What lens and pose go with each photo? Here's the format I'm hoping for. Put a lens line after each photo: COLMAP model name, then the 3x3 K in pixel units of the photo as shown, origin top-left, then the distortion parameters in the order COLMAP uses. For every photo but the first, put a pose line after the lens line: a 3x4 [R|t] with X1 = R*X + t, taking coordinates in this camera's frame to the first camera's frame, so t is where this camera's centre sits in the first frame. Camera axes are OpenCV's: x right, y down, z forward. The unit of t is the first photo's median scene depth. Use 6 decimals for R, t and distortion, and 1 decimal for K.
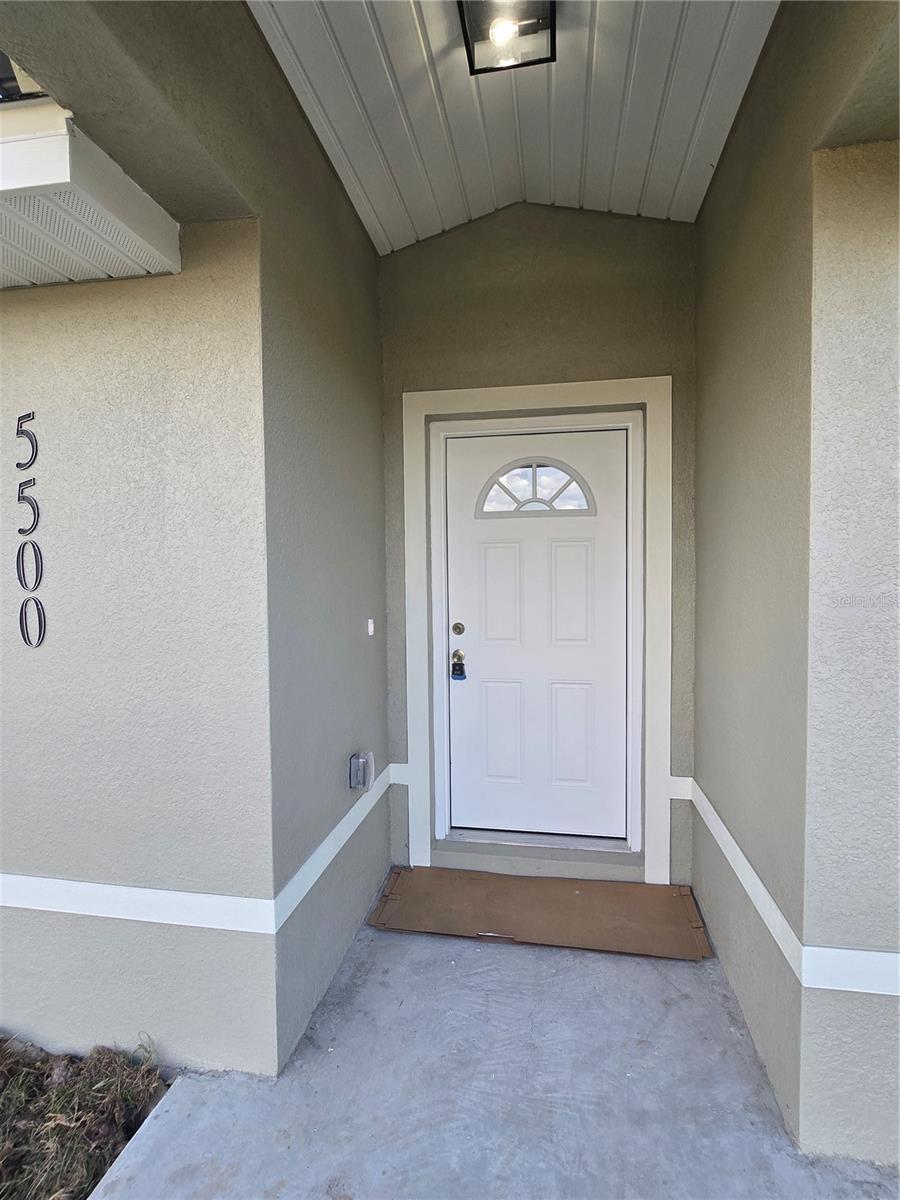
lens RADIAL K [[602.9, 0, 450.0], [0, 602.9, 600.0], [0, 0, 1]] dist [-0.000684, 0.000111]
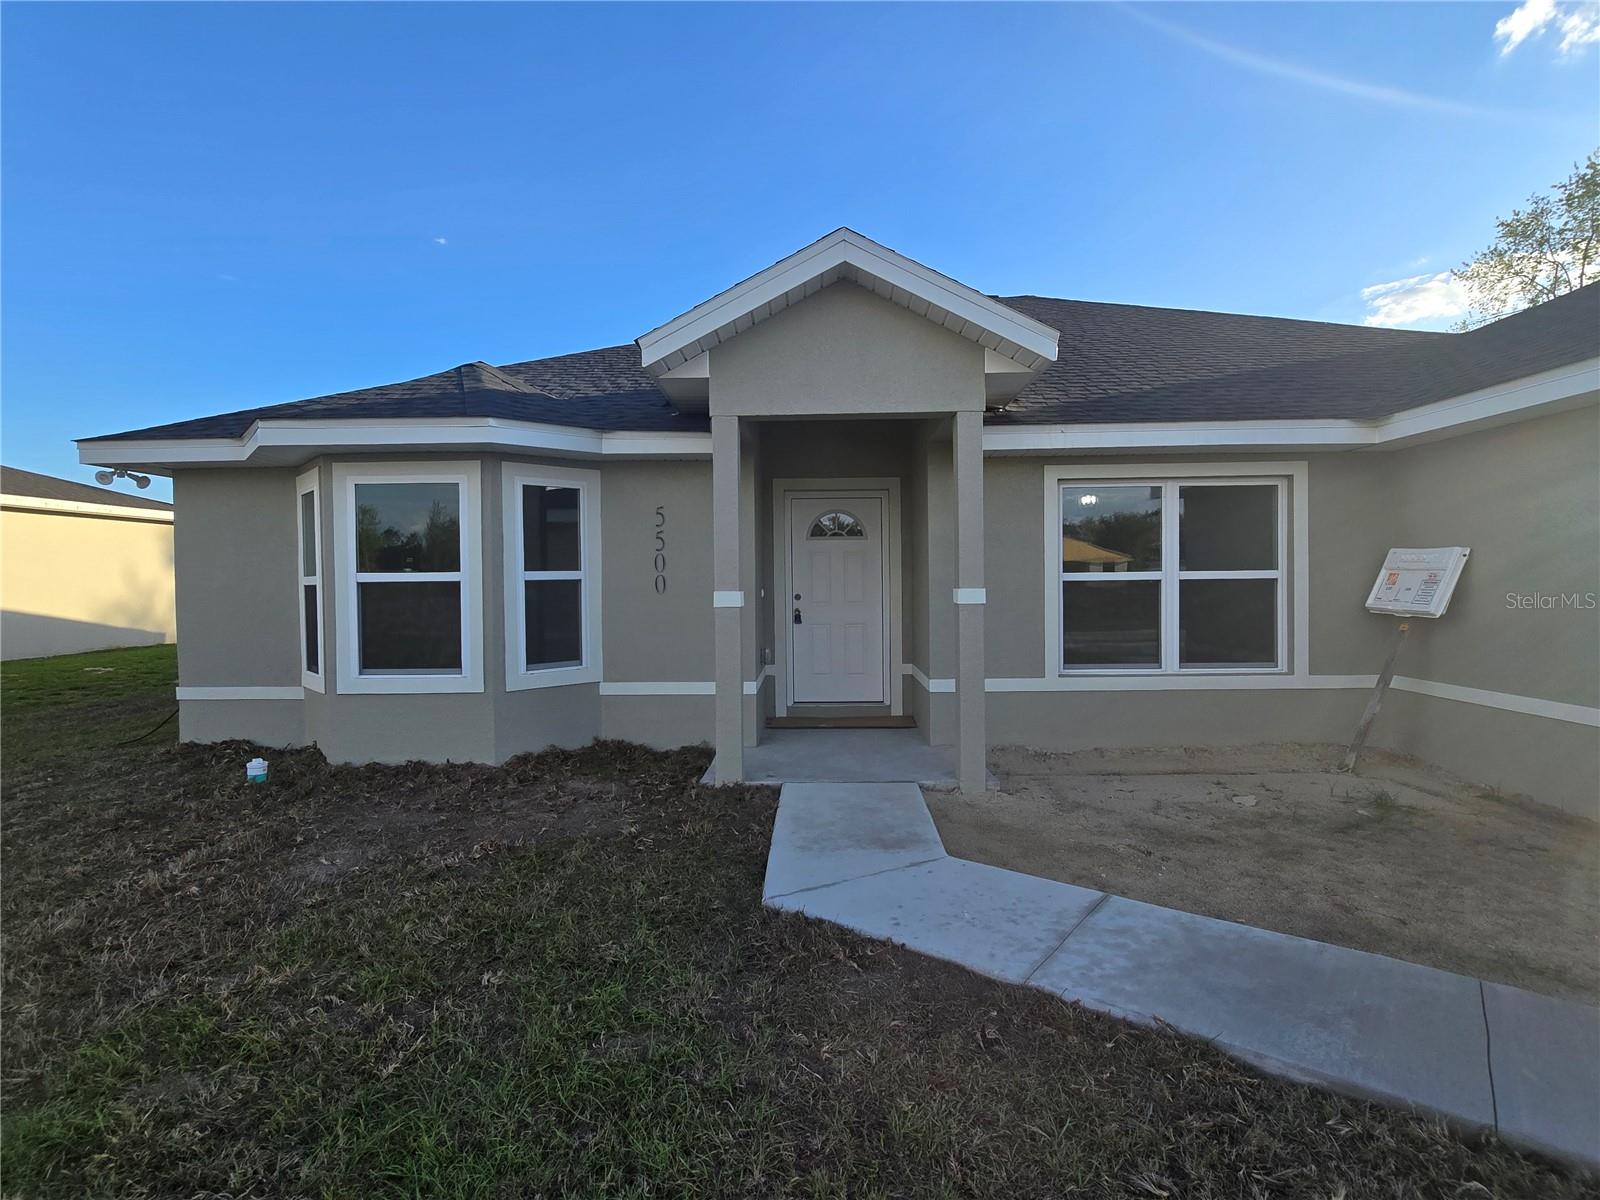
lens RADIAL K [[803.8, 0, 800.0], [0, 803.8, 600.0], [0, 0, 1]] dist [-0.000684, 0.000111]
pose [[0.988690, -0.004406, 0.149909, -0.395058], [0.007487, 0.999772, -0.019995, 0.117817], [-0.149786, 0.020891, 0.988498, -1.670660]]
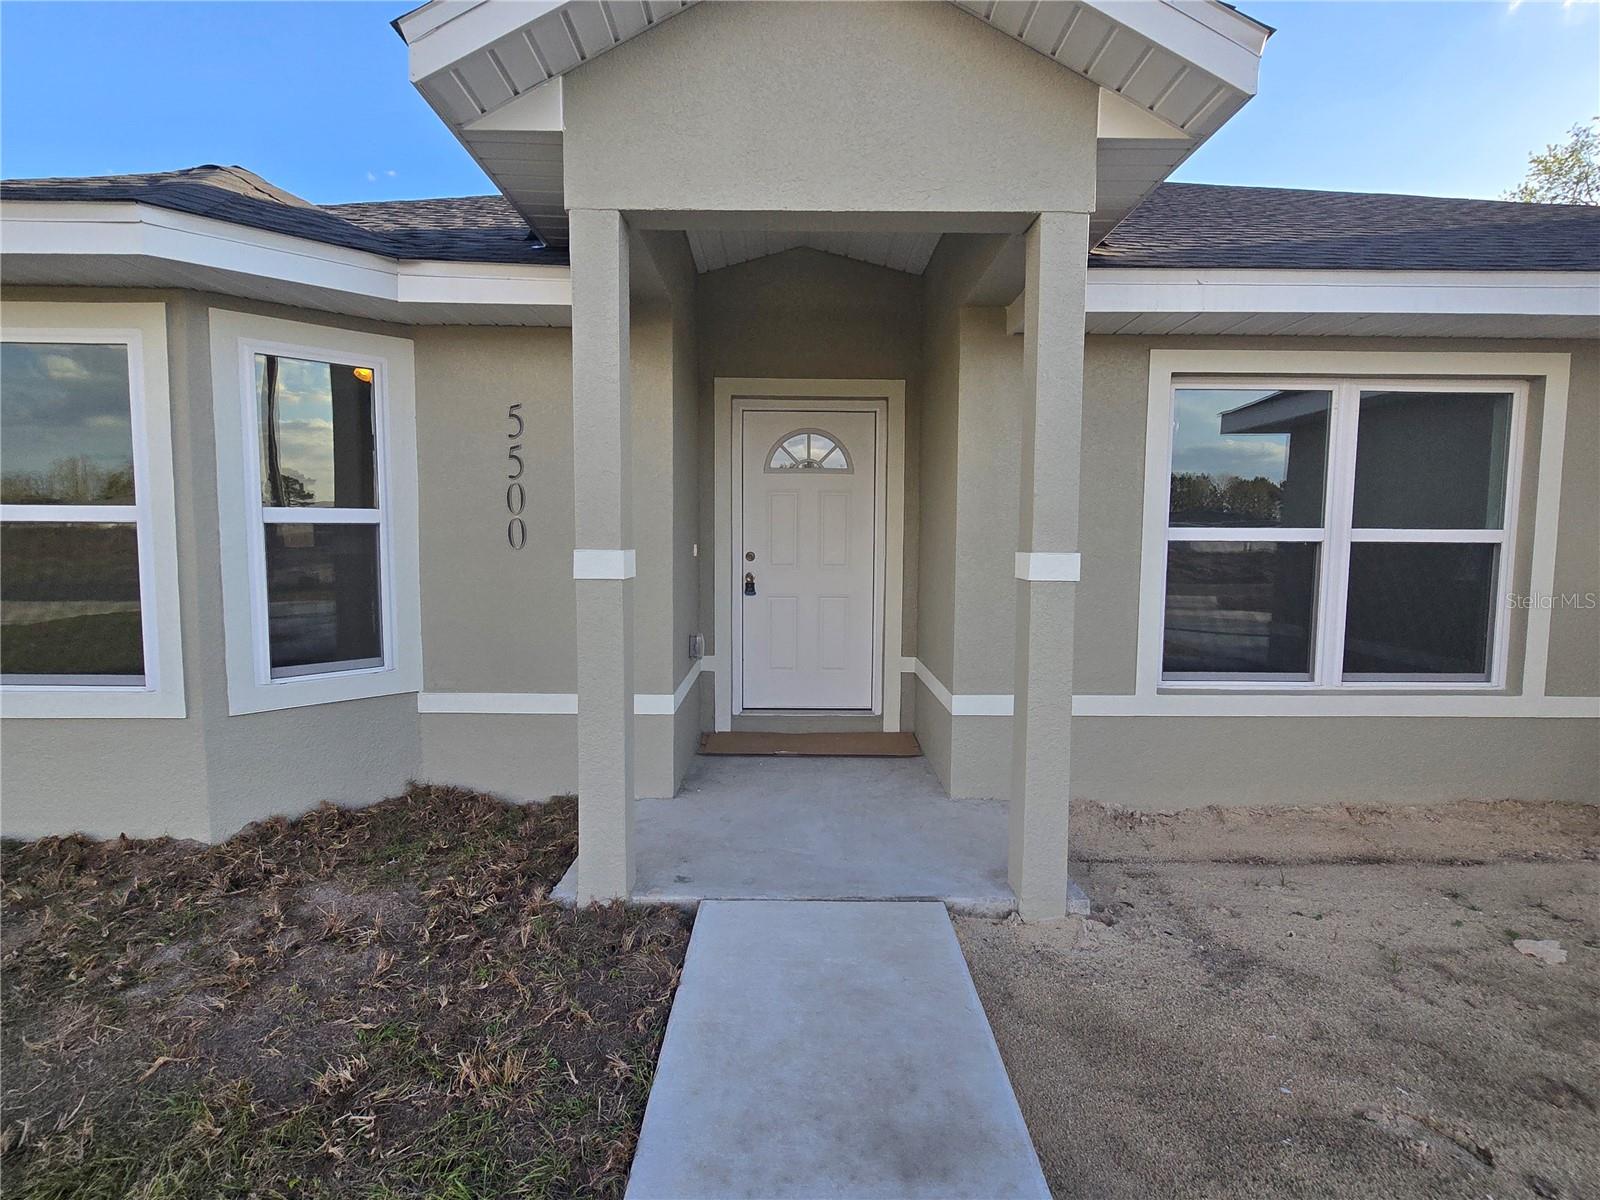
lens RADIAL K [[803.8, 0, 800.0], [0, 803.8, 600.0], [0, 0, 1]] dist [-0.000684, 0.000111]
pose [[0.983222, 0.002268, 0.182401, -0.216811], [-0.009703, 0.999157, 0.039877, 0.078145], [-0.182157, -0.040978, 0.982415, -0.812873]]
